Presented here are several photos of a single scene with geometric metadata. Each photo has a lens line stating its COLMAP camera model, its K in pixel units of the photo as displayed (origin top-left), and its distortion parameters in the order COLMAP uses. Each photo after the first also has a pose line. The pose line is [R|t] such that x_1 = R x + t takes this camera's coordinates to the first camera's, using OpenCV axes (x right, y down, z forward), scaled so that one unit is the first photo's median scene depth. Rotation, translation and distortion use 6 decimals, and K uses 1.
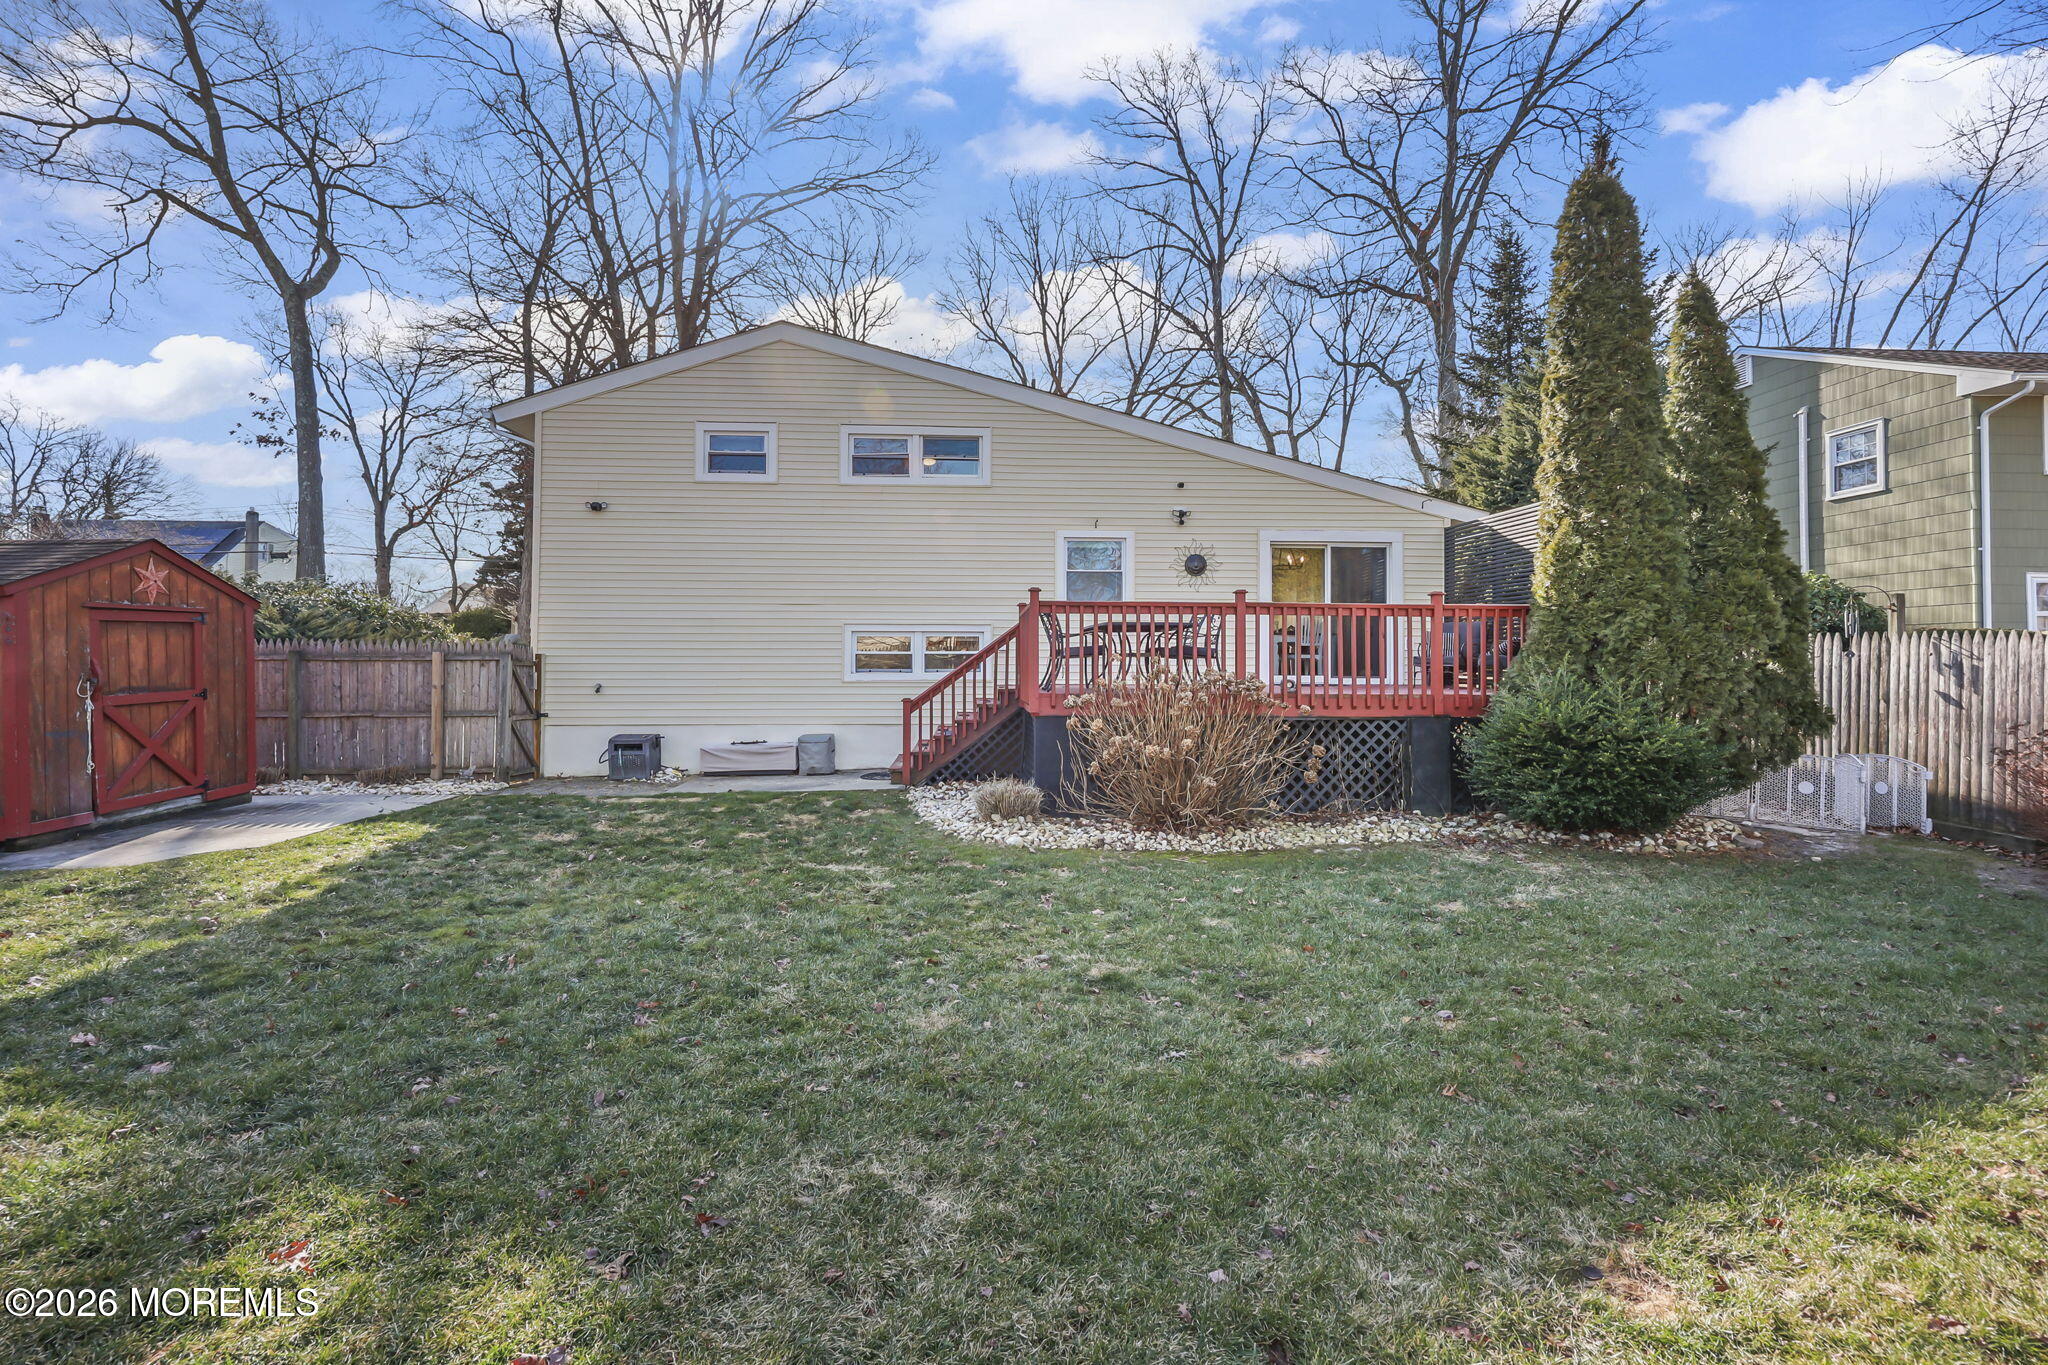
lens RADIAL K [[930.1, 0, 1023.6], [0, 930.1, 676.6], [0, 0, 1]] dist [-0.000716, 0.000004]
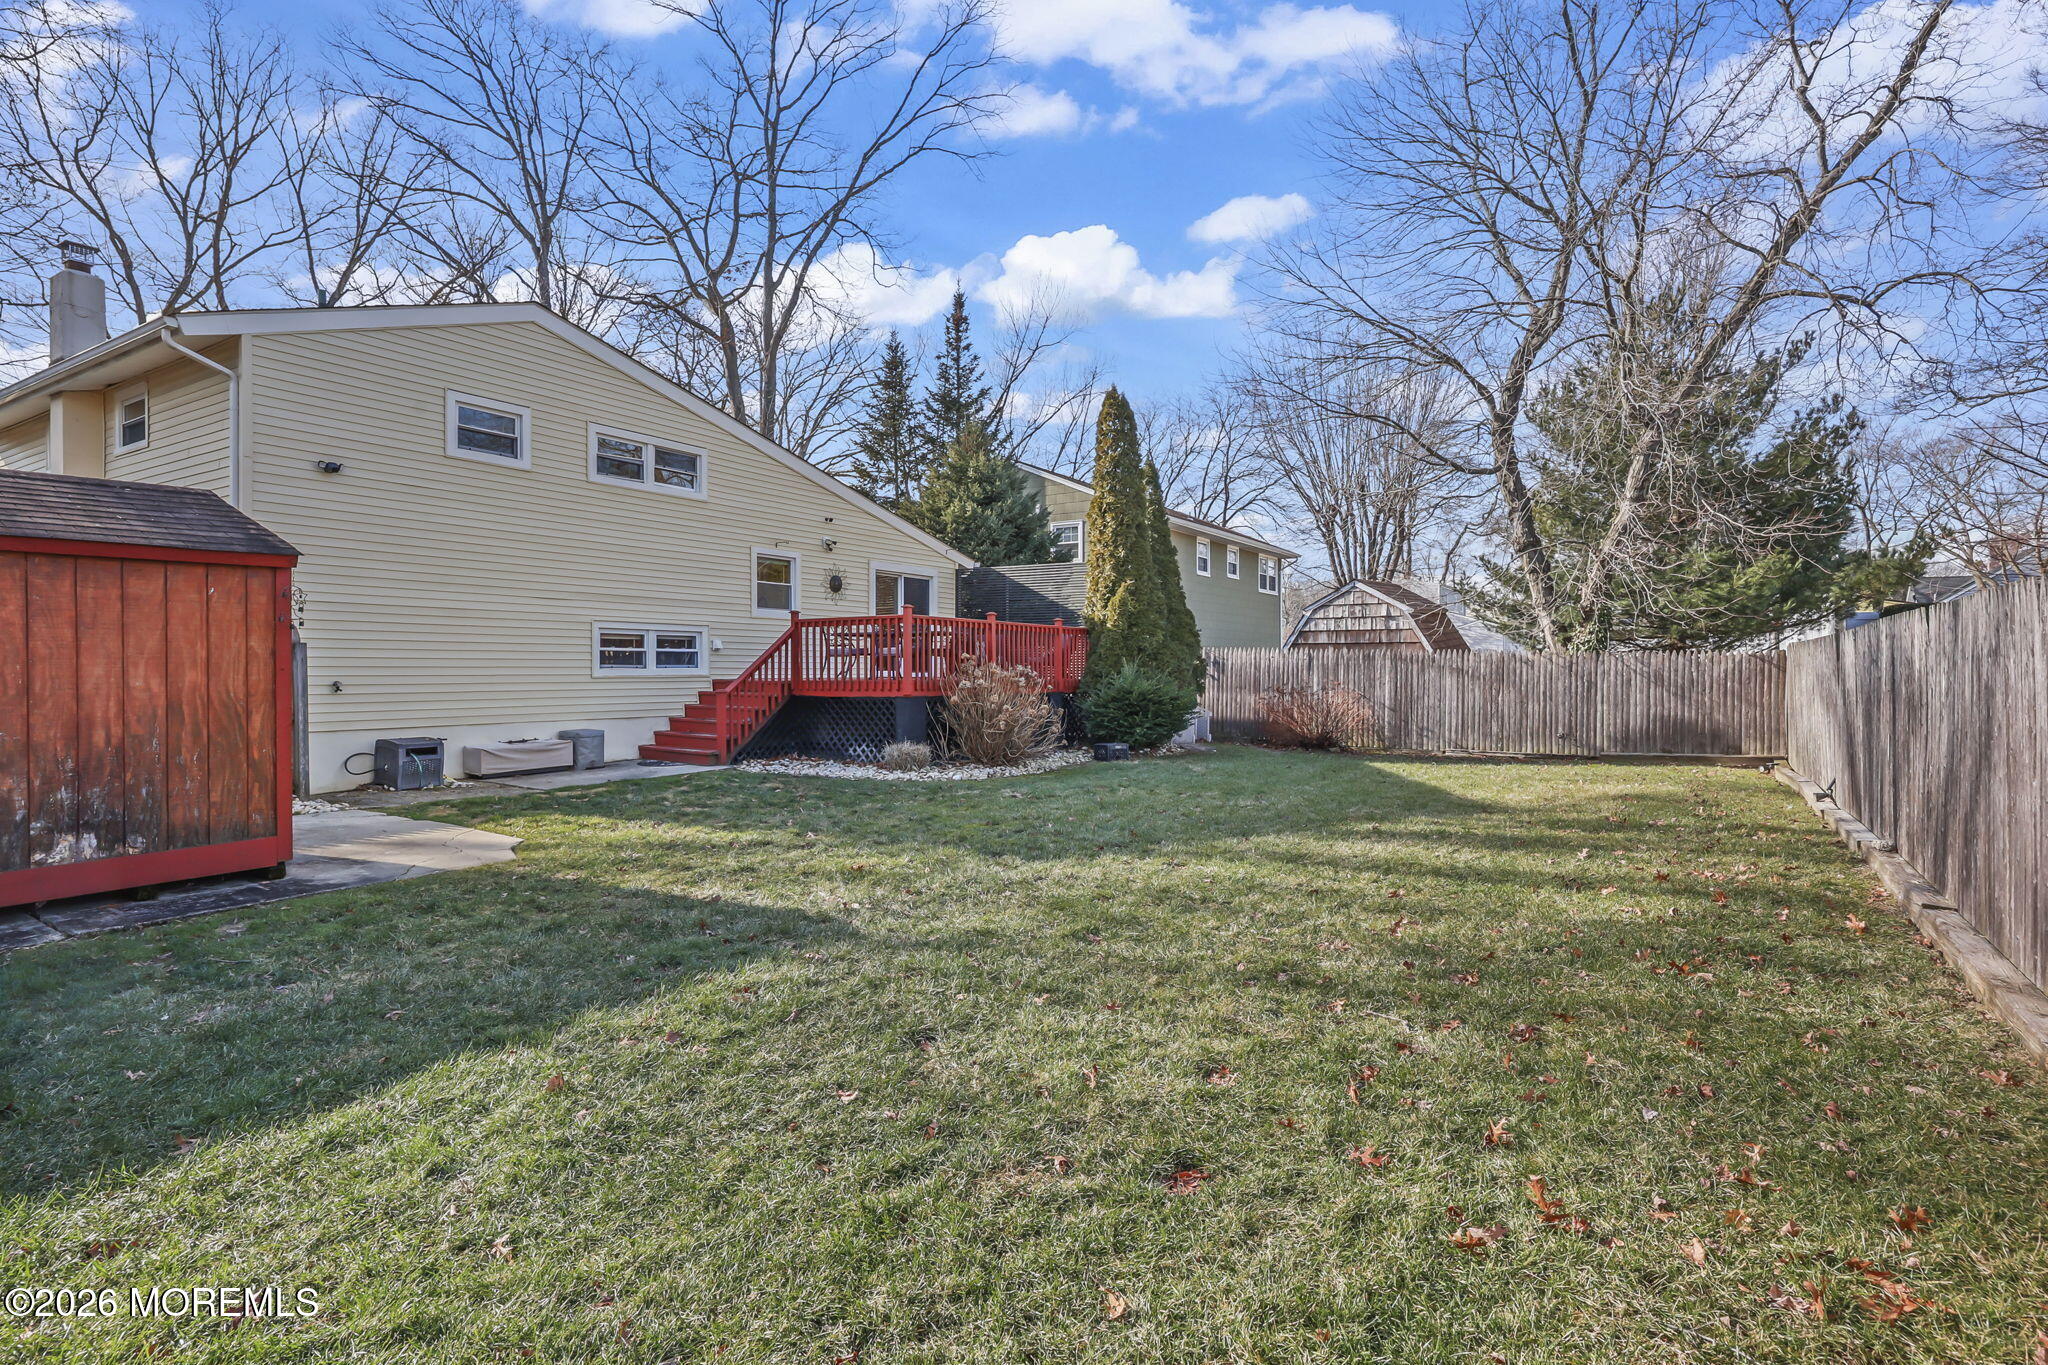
lens RADIAL K [[1052.3, 0, 1019.1], [0, 1052.3, 680.1], [0, 0, 1]] dist [0.001274, 0.000270]
pose [[0.585797, -0.009631, 0.810401, -0.855222], [0.010767, 0.999934, 0.004100, 0.009142], [-0.810386, 0.006324, 0.585862, -0.045743]]
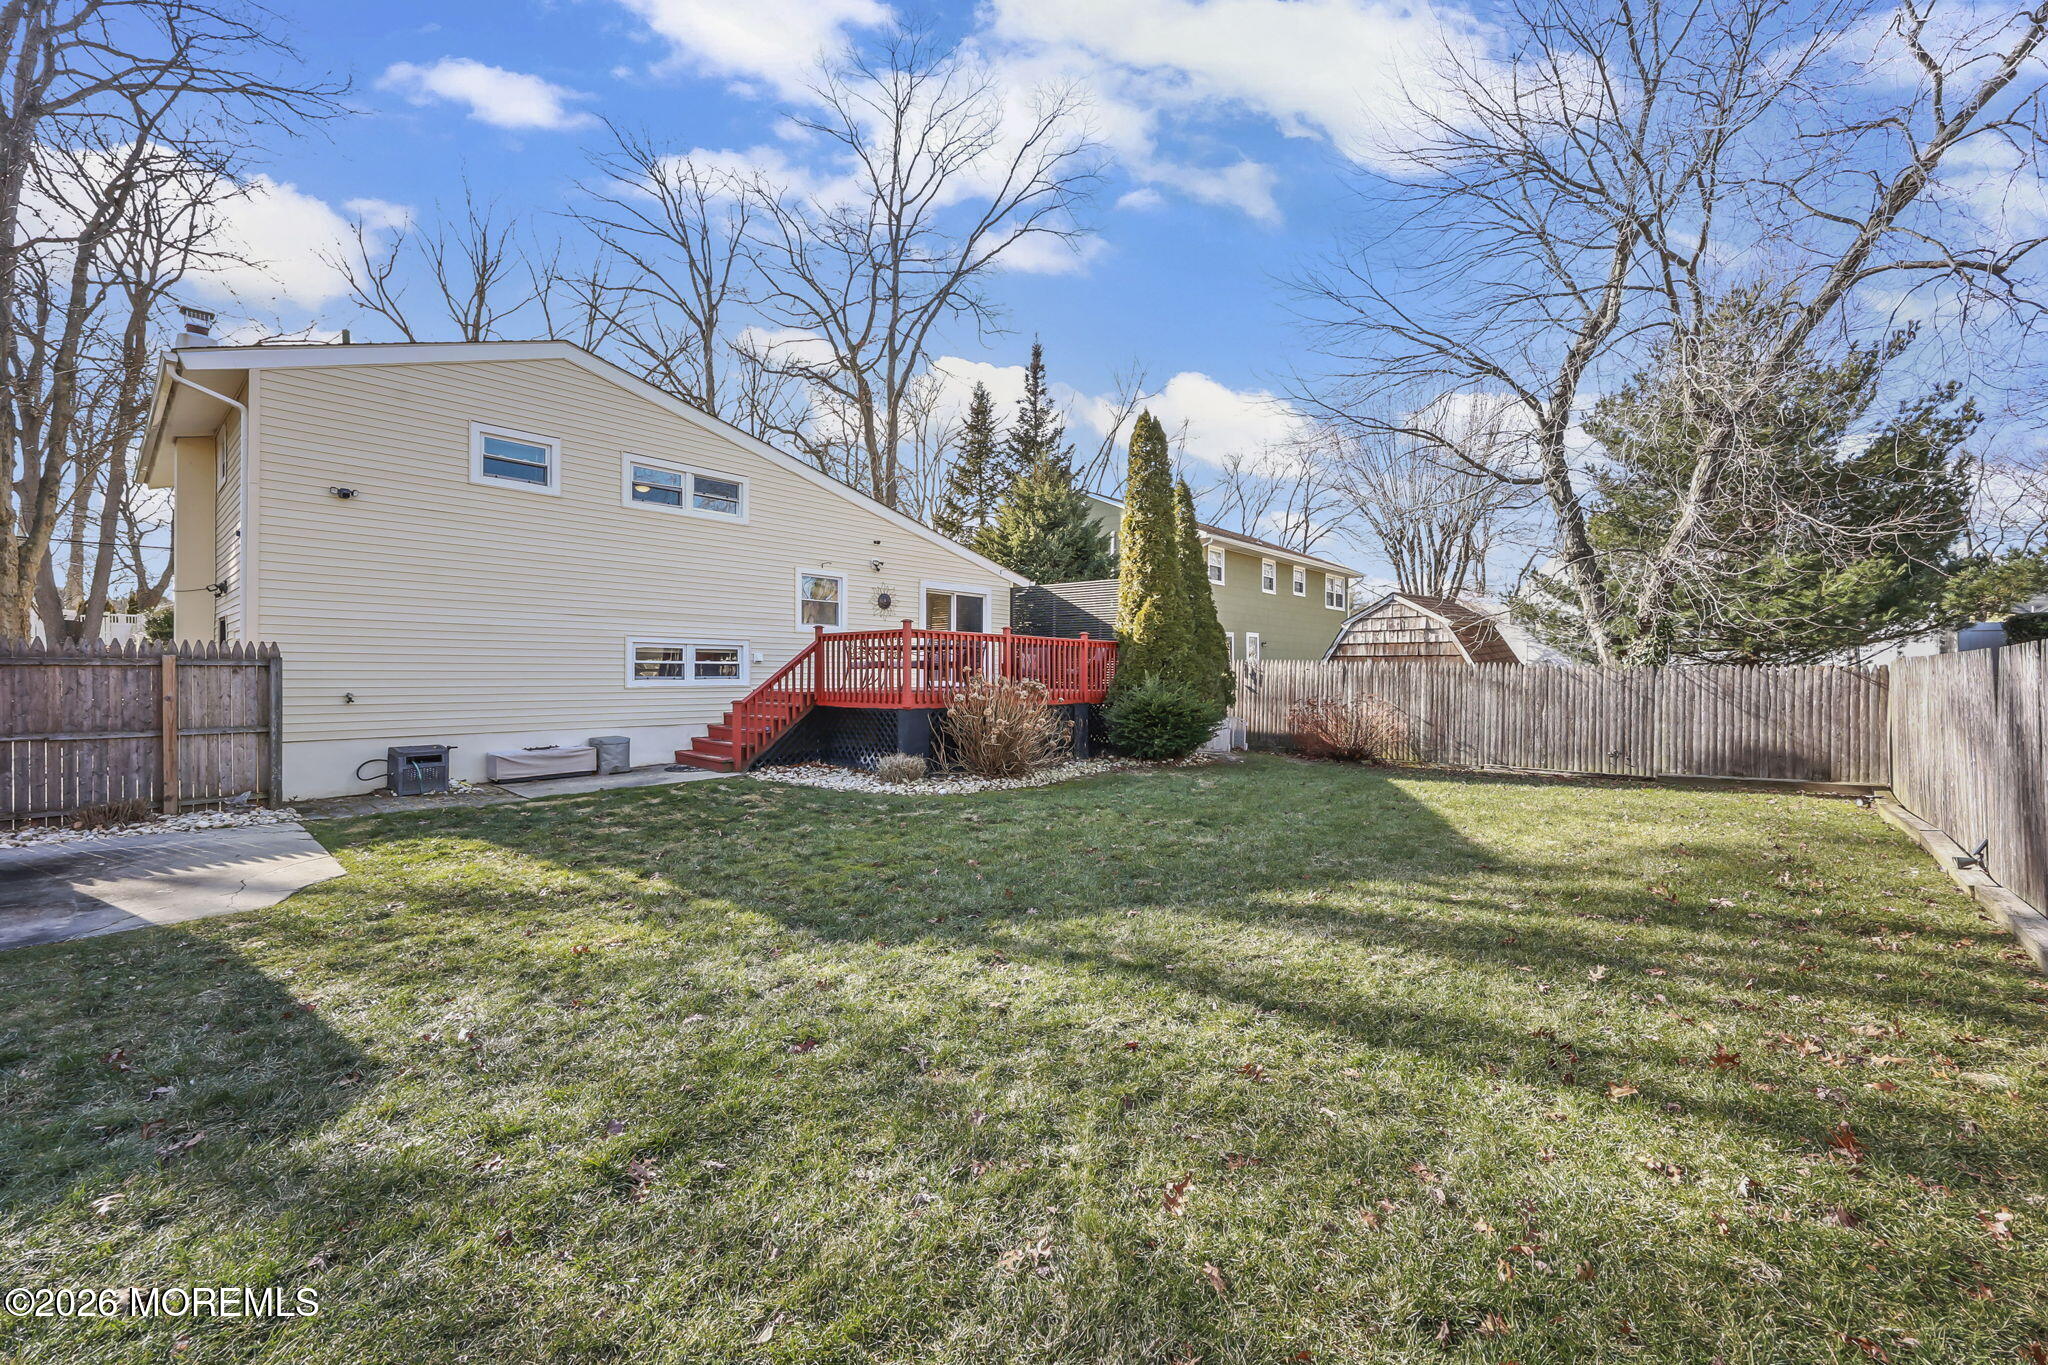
lens RADIAL K [[832.8, 0, 1028.1], [0, 832.8, 681.2], [0, 0, 1]] dist [0.002535, 0.000357]
pose [[0.703213, -0.004956, 0.710962, -0.561386], [0.005482, 0.999984, 0.001548, -0.001194], [-0.710958, 0.002809, 0.703229, -0.024667]]
